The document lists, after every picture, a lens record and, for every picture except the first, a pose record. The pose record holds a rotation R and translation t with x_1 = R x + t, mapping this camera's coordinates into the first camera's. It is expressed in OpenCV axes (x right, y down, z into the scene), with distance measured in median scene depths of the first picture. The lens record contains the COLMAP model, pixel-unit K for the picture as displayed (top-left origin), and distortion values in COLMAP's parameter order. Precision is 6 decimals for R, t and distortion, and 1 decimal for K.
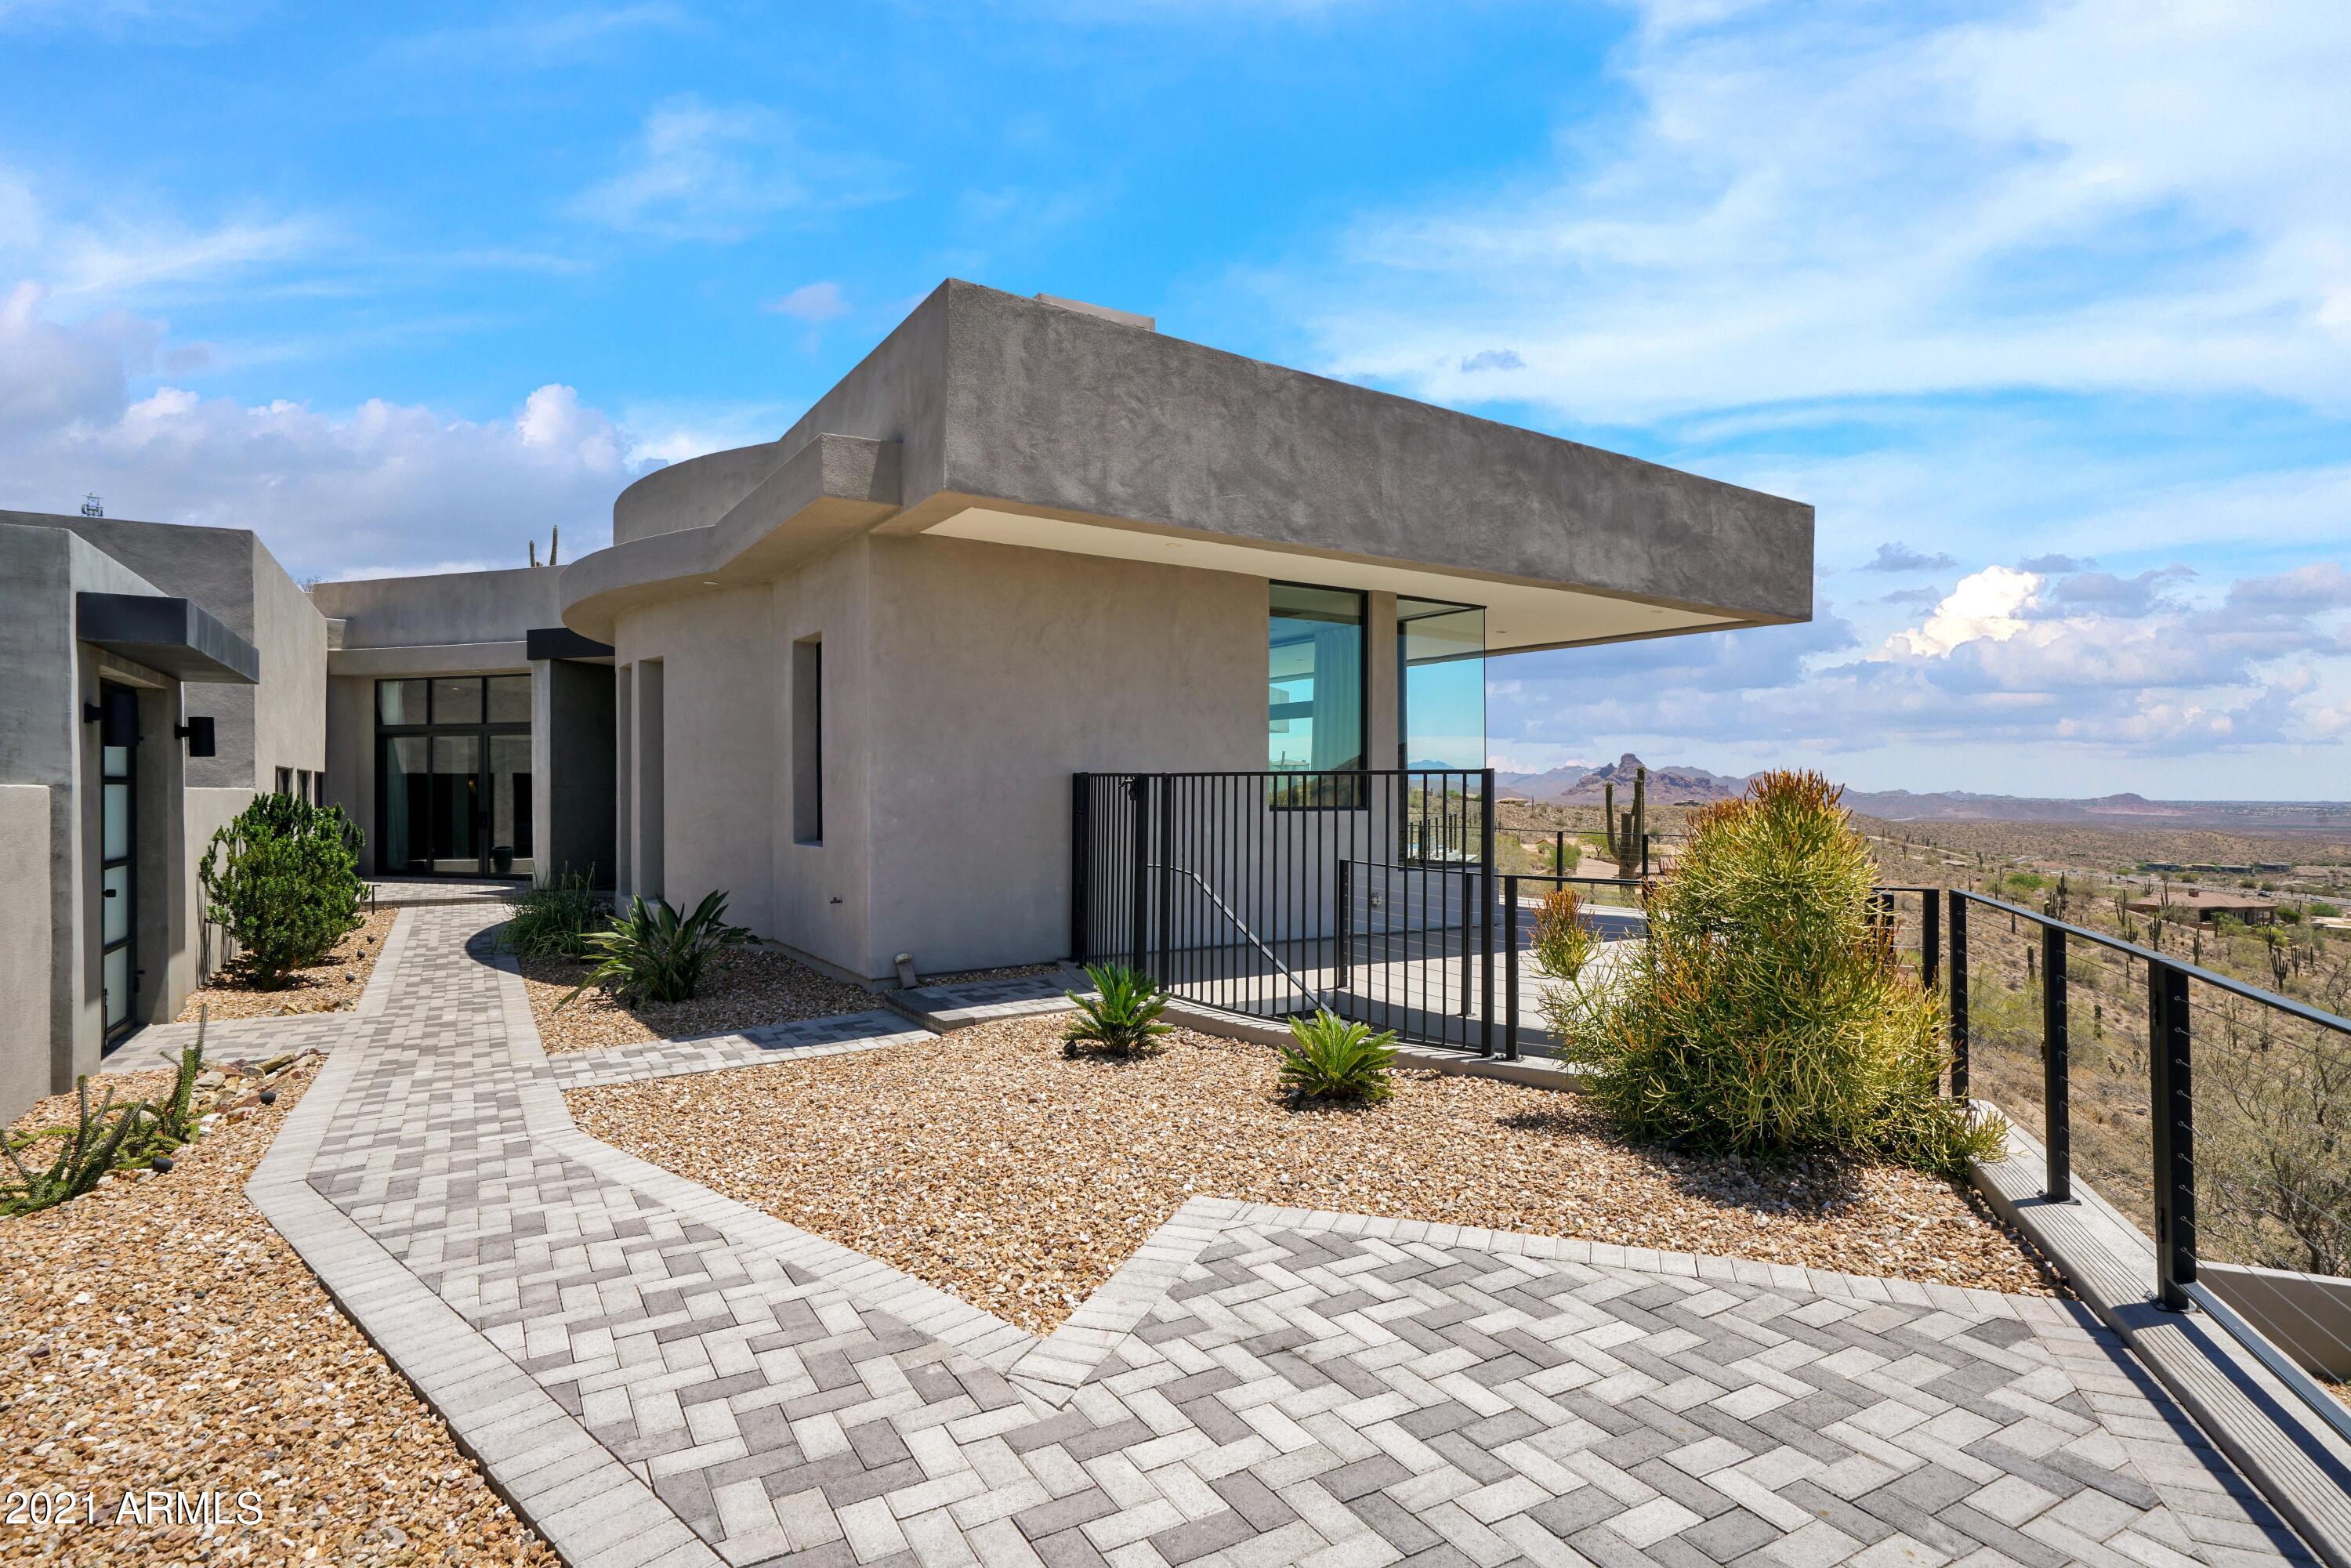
lens RADIAL K [[1203.4, 0, 1171.7], [0, 1203.4, 786.1], [0, 0, 1]] dist [0.005646, 0.000482]
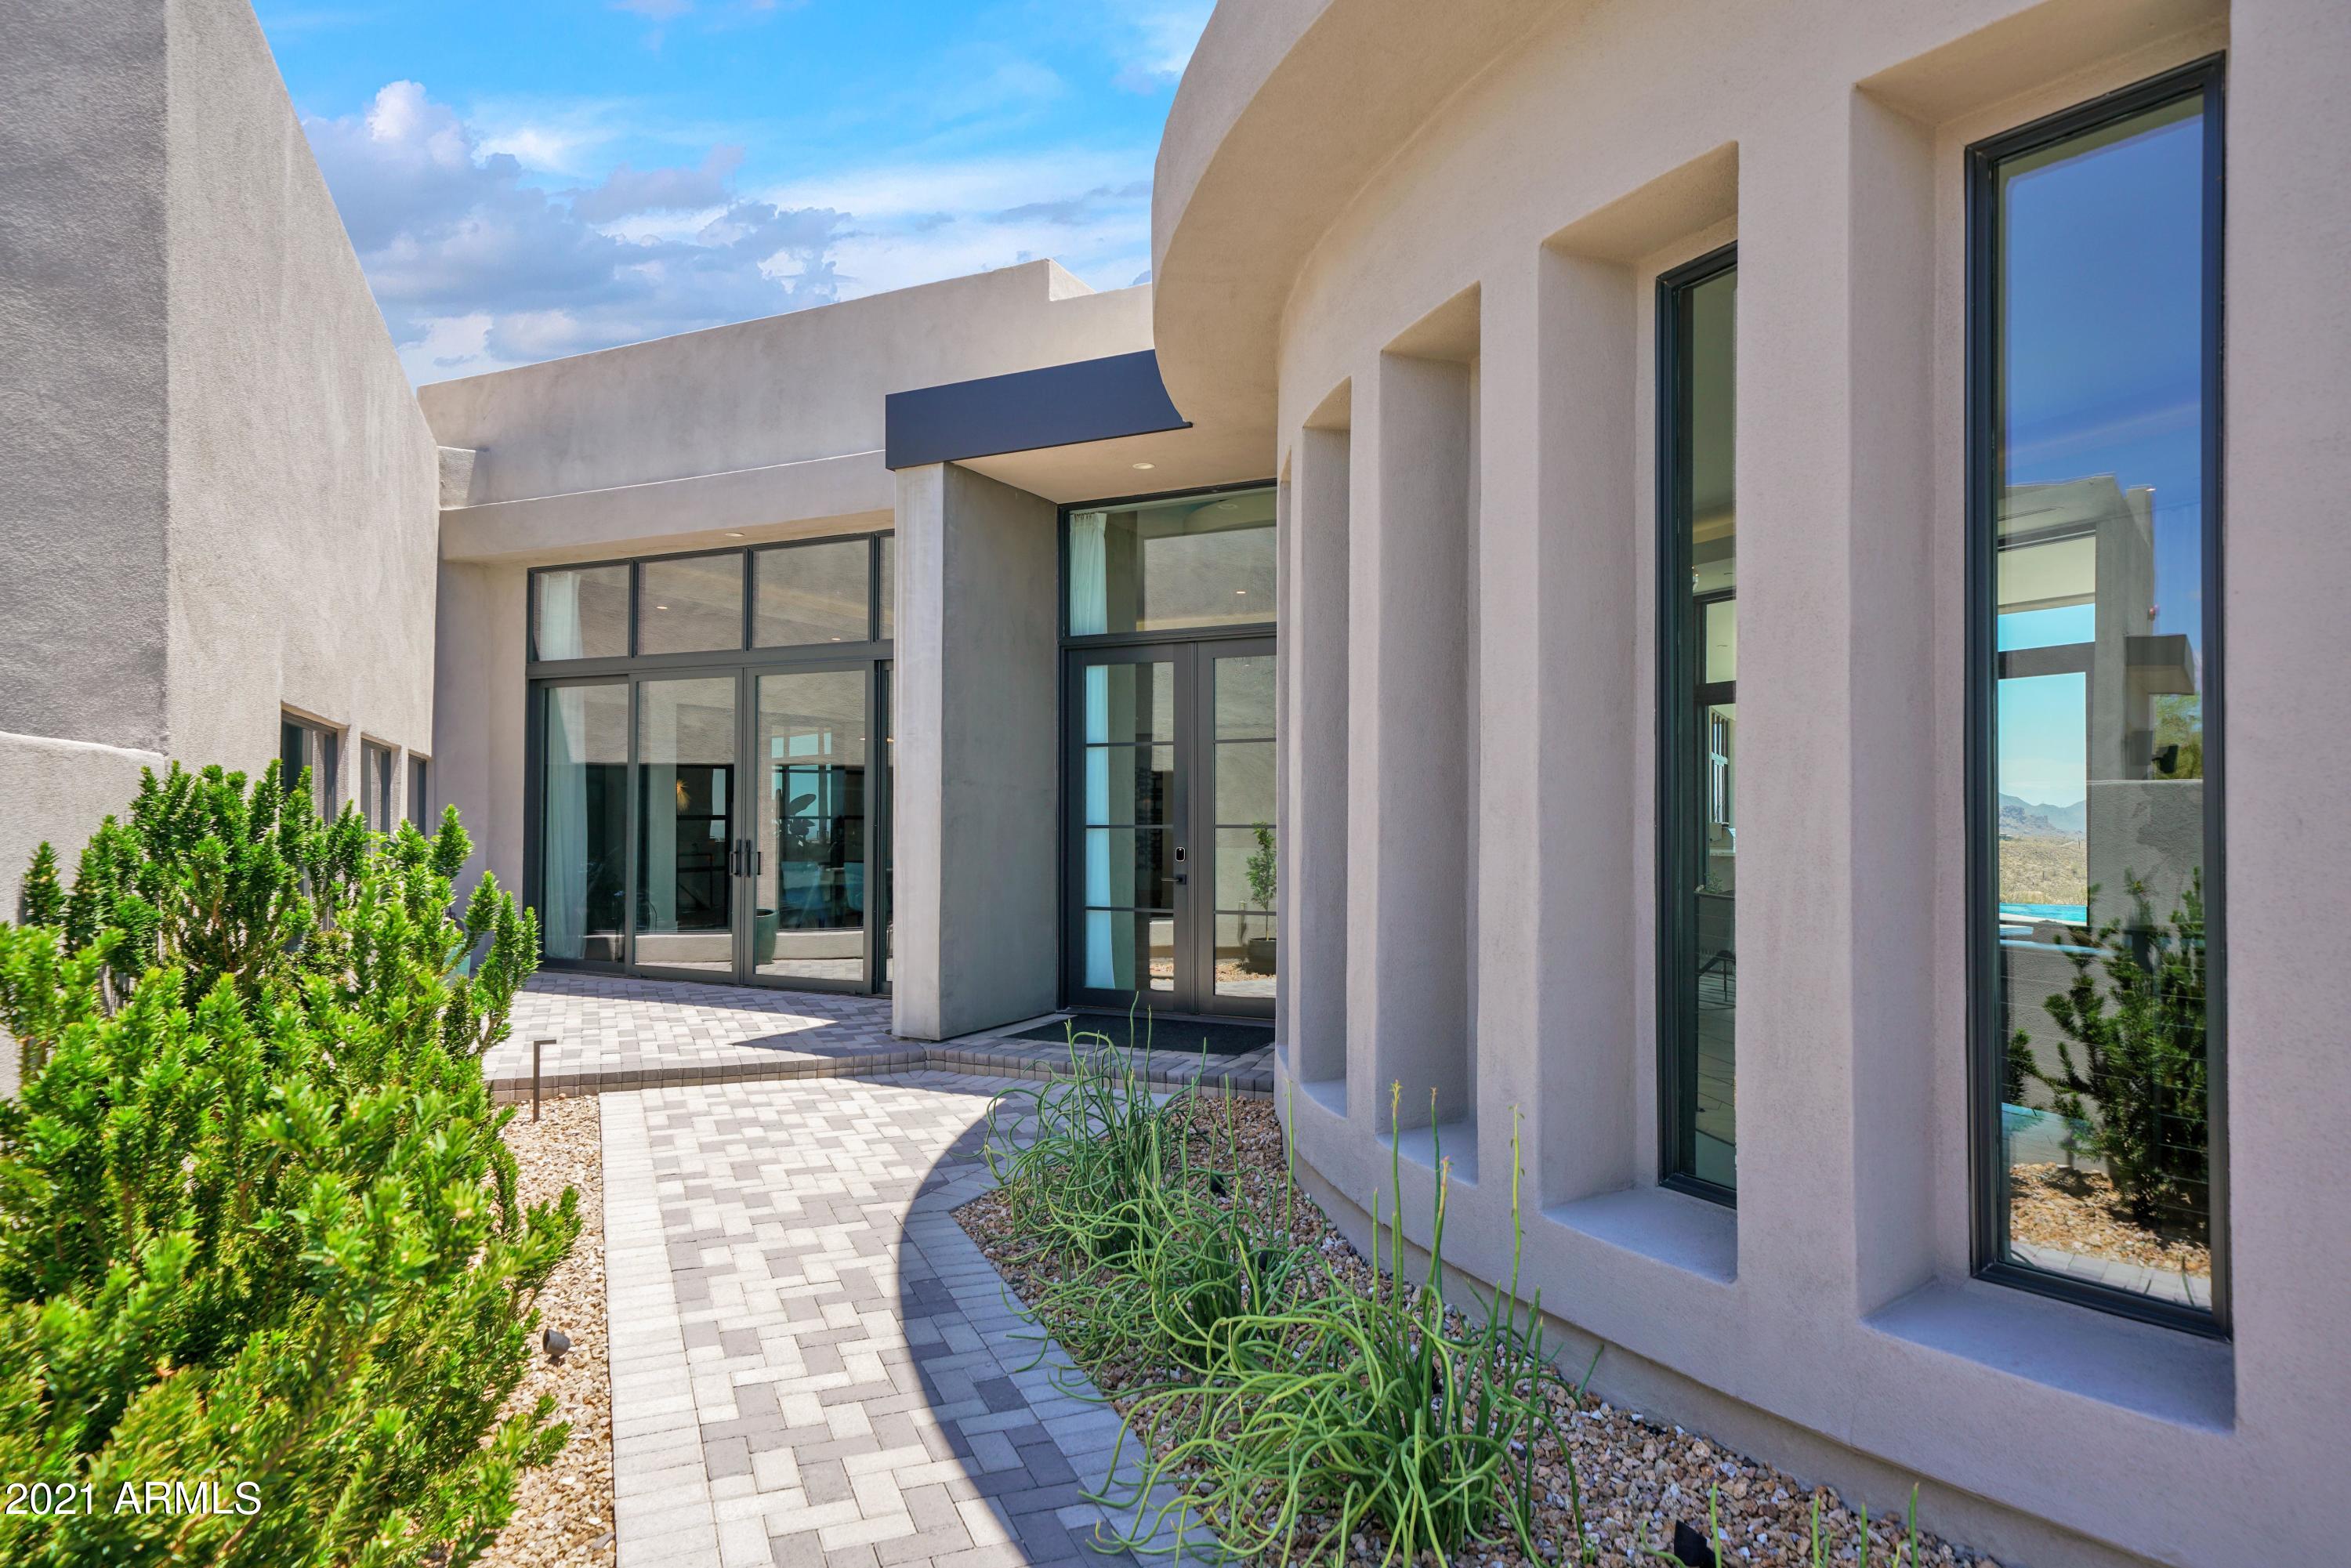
lens RADIAL K [[1412.6, 0, 1178.5], [0, 1412.6, 782.1], [0, 0, 1]] dist [0.001423, 0.001580]
pose [[0.991022, -0.001259, -0.133694, -0.367227], [-0.001443, 0.999797, -0.020108, 0.010463], [0.133692, 0.020120, 0.990819, 0.534521]]
